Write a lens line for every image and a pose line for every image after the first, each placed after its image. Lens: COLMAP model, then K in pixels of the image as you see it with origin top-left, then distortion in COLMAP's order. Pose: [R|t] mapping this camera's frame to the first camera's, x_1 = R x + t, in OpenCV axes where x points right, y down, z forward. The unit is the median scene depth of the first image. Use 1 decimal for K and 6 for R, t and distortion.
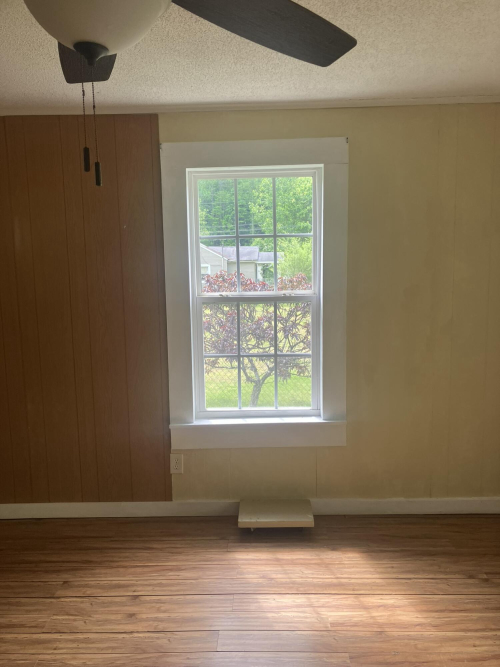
lens RADIAL K [[550.2, 0, 250.4], [0, 550.2, 337.1], [0, 0, 1]] dist [0.035524, -0.039093]
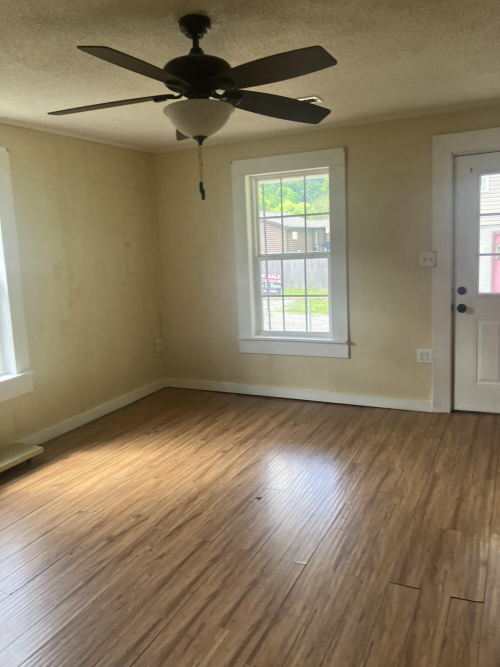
lens RADIAL K [[550.2, 0, 252.9], [0, 550.2, 331.7], [0, 0, 1]] dist [0.035524, -0.039093]
pose [[0.423436, -0.154924, 0.892581, -0.788079], [0.154743, 0.983158, 0.097236, 0.019085], [-0.892612, 0.096947, 0.440278, -0.027821]]
